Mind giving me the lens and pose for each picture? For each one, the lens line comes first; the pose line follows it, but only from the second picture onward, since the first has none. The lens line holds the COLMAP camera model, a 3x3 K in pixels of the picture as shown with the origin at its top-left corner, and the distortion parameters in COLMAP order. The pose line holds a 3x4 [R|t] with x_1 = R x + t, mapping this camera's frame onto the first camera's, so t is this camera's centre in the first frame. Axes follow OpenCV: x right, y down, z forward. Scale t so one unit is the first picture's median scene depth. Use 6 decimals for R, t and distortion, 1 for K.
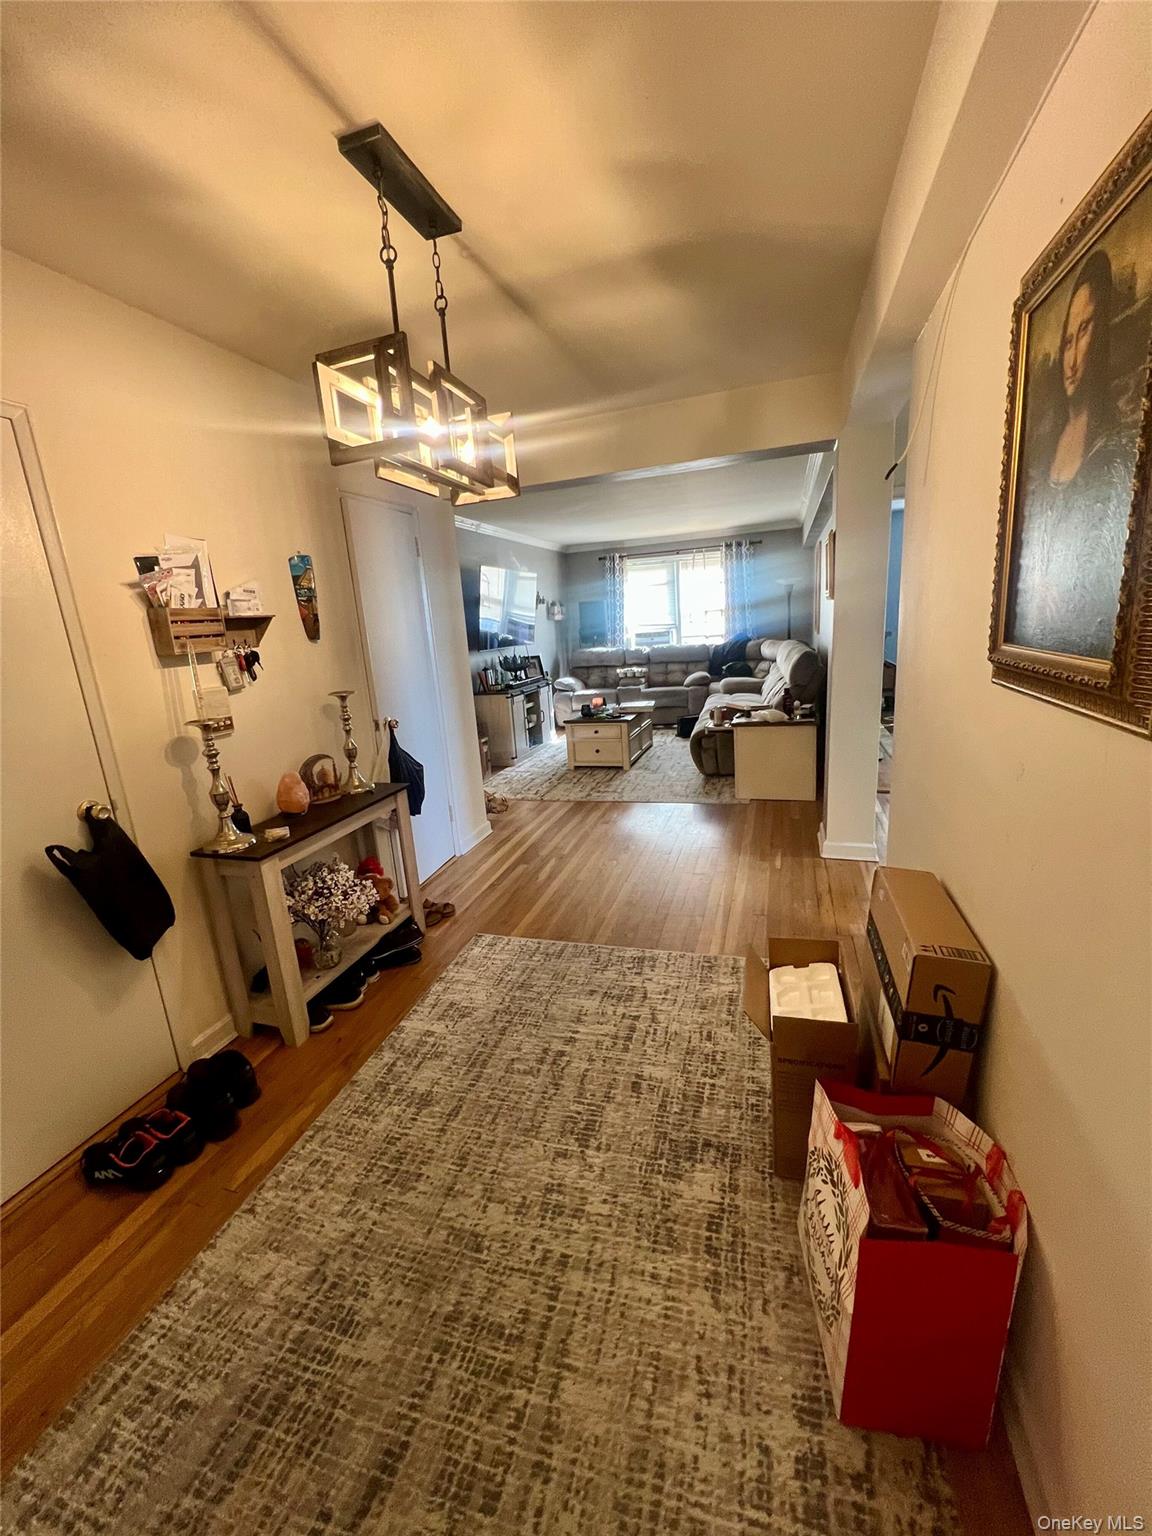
lens RADIAL K [[612.4, 0, 586.7], [0, 612.4, 764.0], [0, 0, 1]] dist [-0.003639, 0.001237]
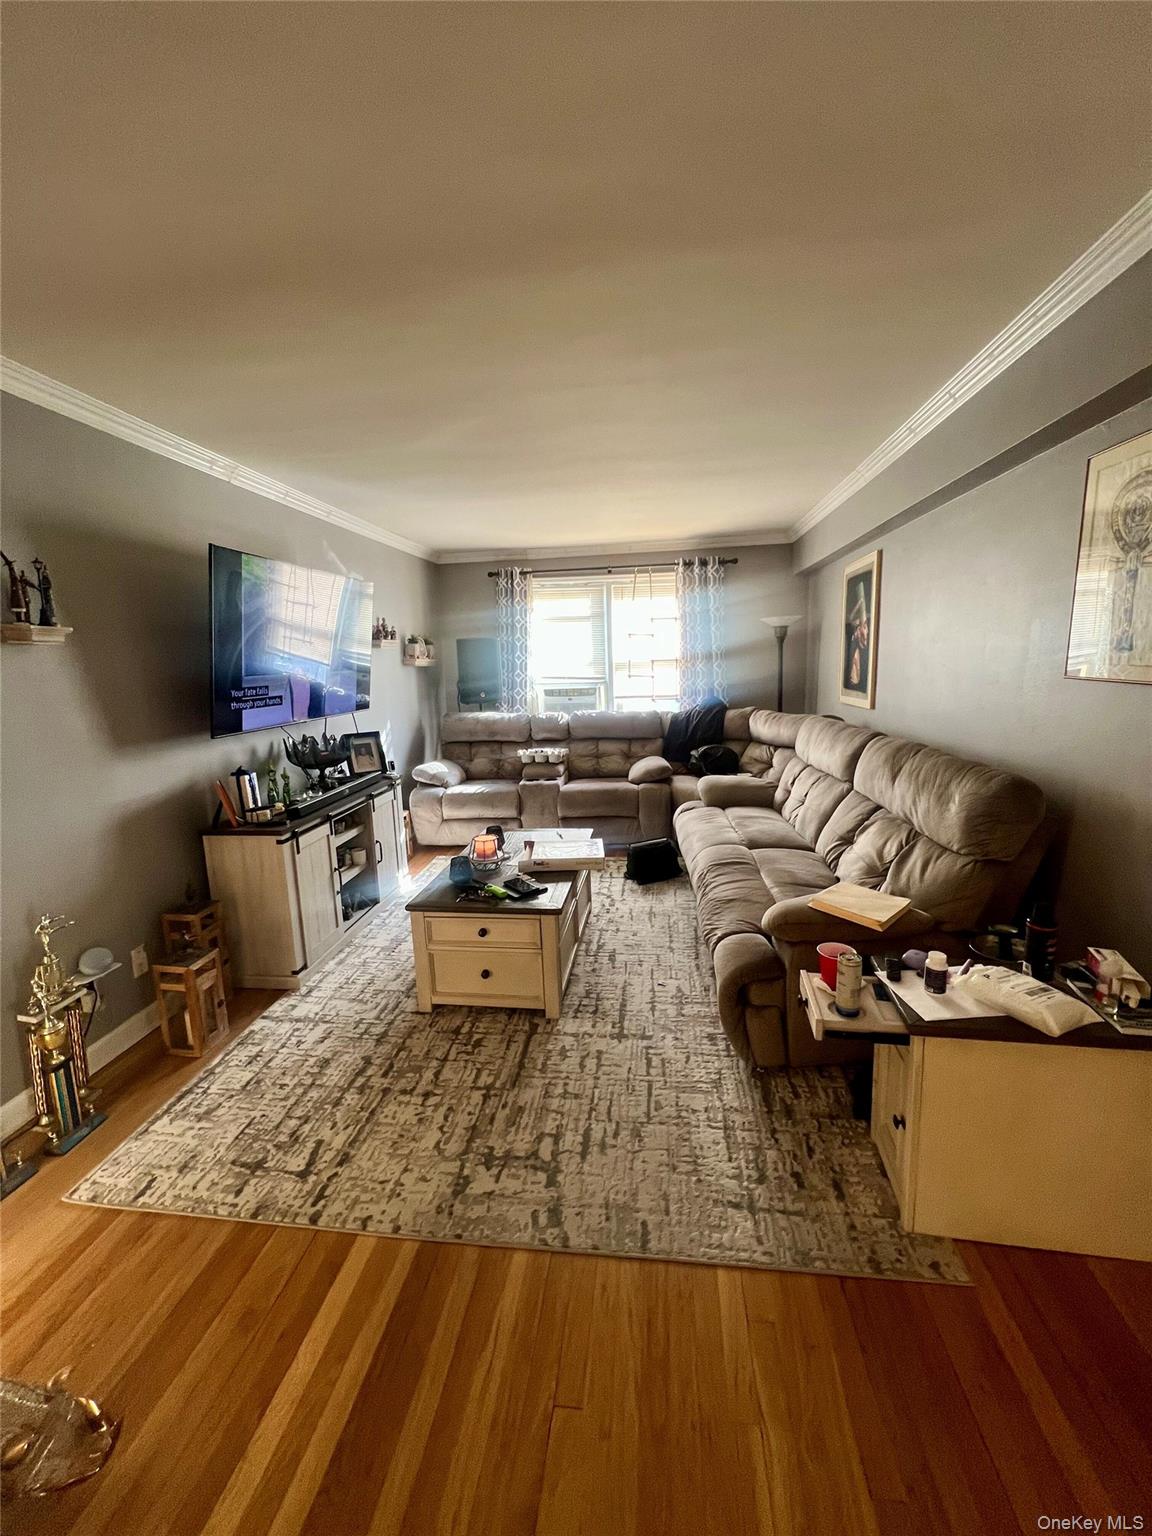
lens RADIAL K [[612.4, 0, 576.4], [0, 612.4, 769.2], [0, 0, 1]] dist [-0.003639, 0.001237]
pose [[0.986334, 0.005963, 0.164648, 0.006051], [0.003726, 0.998282, -0.058474, -0.100455], [-0.164714, 0.058288, 0.984618, 0.393707]]
